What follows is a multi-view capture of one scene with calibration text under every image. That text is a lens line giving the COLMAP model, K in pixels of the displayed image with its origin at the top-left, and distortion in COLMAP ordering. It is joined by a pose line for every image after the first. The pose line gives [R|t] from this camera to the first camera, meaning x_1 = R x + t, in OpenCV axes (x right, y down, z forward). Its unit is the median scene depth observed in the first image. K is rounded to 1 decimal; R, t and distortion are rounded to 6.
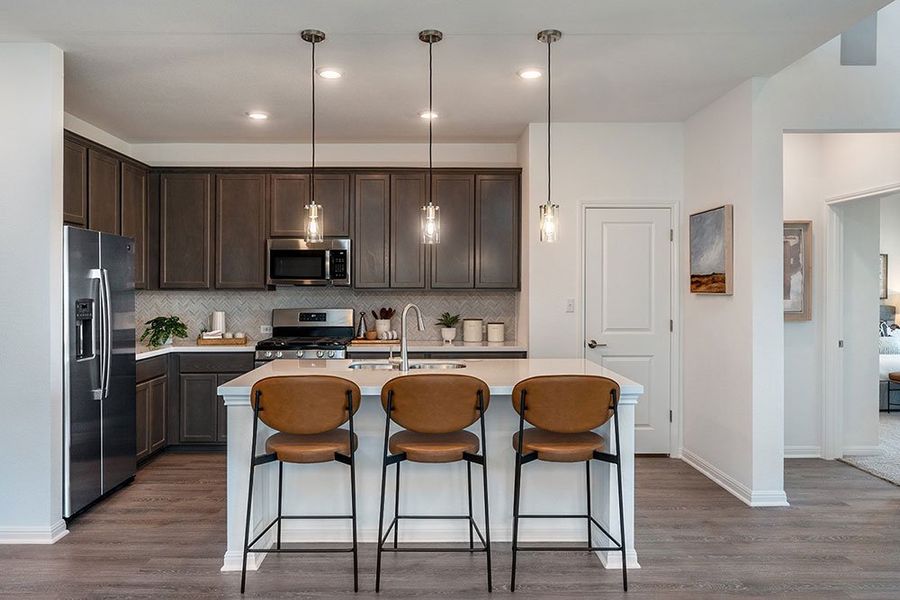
lens RADIAL K [[618.4, 0, 449.8], [0, 618.4, 280.9], [0, 0, 1]] dist [0.003632, -0.002815]
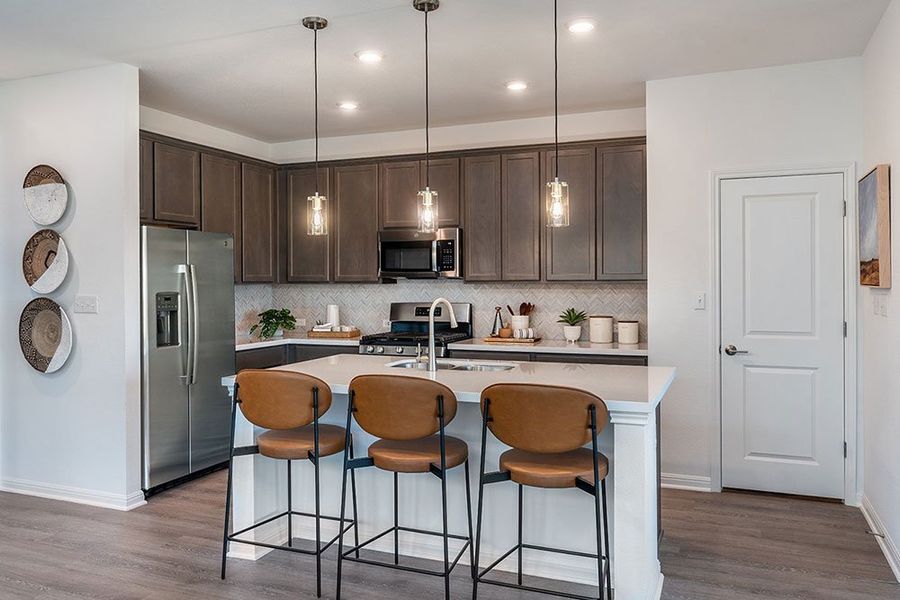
lens RADIAL K [[689.7, 0, 470.9], [0, 689.7, 274.0], [0, 0, 1]] dist [-0.003286, 0.012054]
pose [[0.924971, -0.007776, -0.379959, 0.275973], [0.008963, 0.999959, 0.001354, 0.000246], [0.379933, -0.004658, 0.925002, 0.057427]]
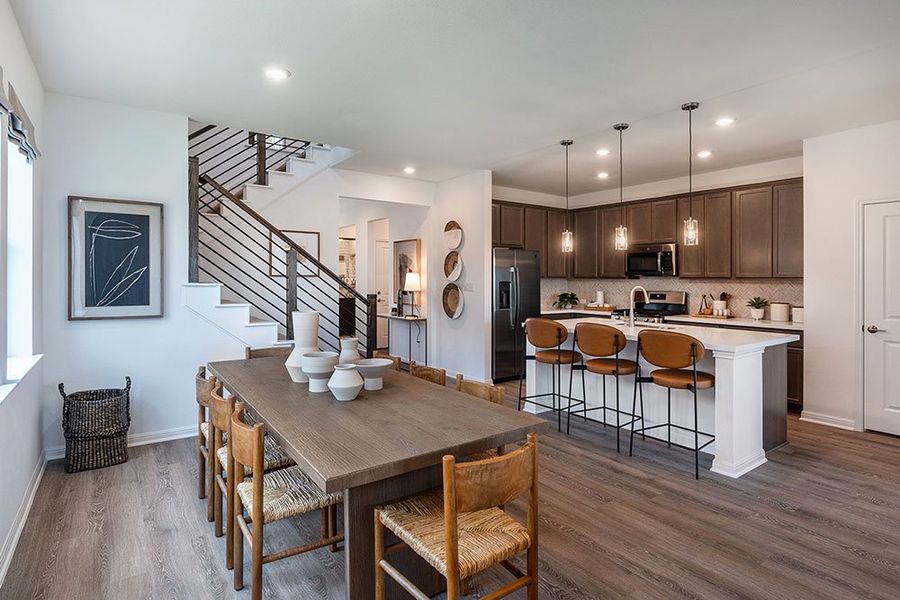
lens RADIAL K [[485.1, 0, 477.1], [0, 485.1, 271.9], [0, 0, 1]] dist [0.001737, 0.000557]
pose [[0.601537, -0.007861, -0.798806, 0.526880], [0.003828, 0.999968, -0.006958, 0.005461], [0.798836, 0.001127, 0.601548, -0.071625]]
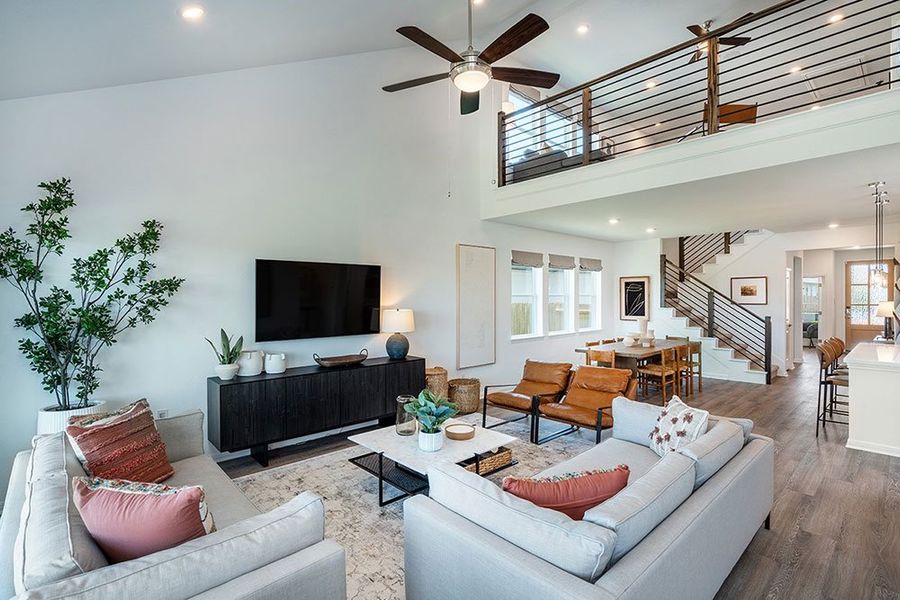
lens RADIAL K [[436.5, 0, 414.4], [0, 436.5, 298.8], [0, 0, 1]] dist [-0.001341, 0.000245]
pose [[-0.773988, 0.005567, -0.633175, 1.468717], [0.010972, 0.999929, -0.004621, -0.022334], [0.633105, -0.010524, -0.773995, 0.766920]]
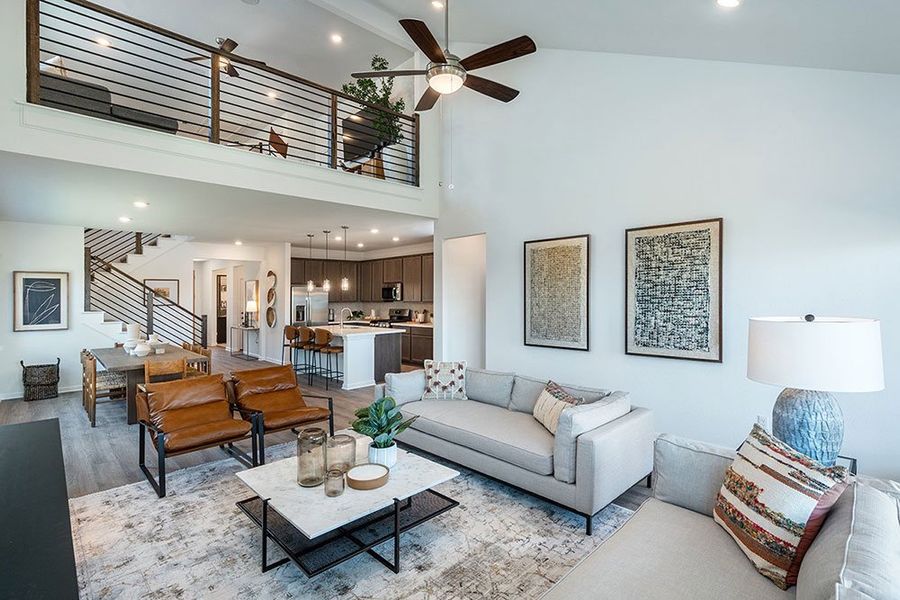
lens RADIAL K [[414.2, 0, 487.3], [0, 414.2, 309.2], [0, 0, 1]] dist [-0.020058, -0.001074]
pose [[0.727540, 0.014268, -0.685917, 1.478349], [0.017656, 0.999063, 0.039509, -0.021770], [0.685838, -0.040854, 0.726607, -0.037108]]
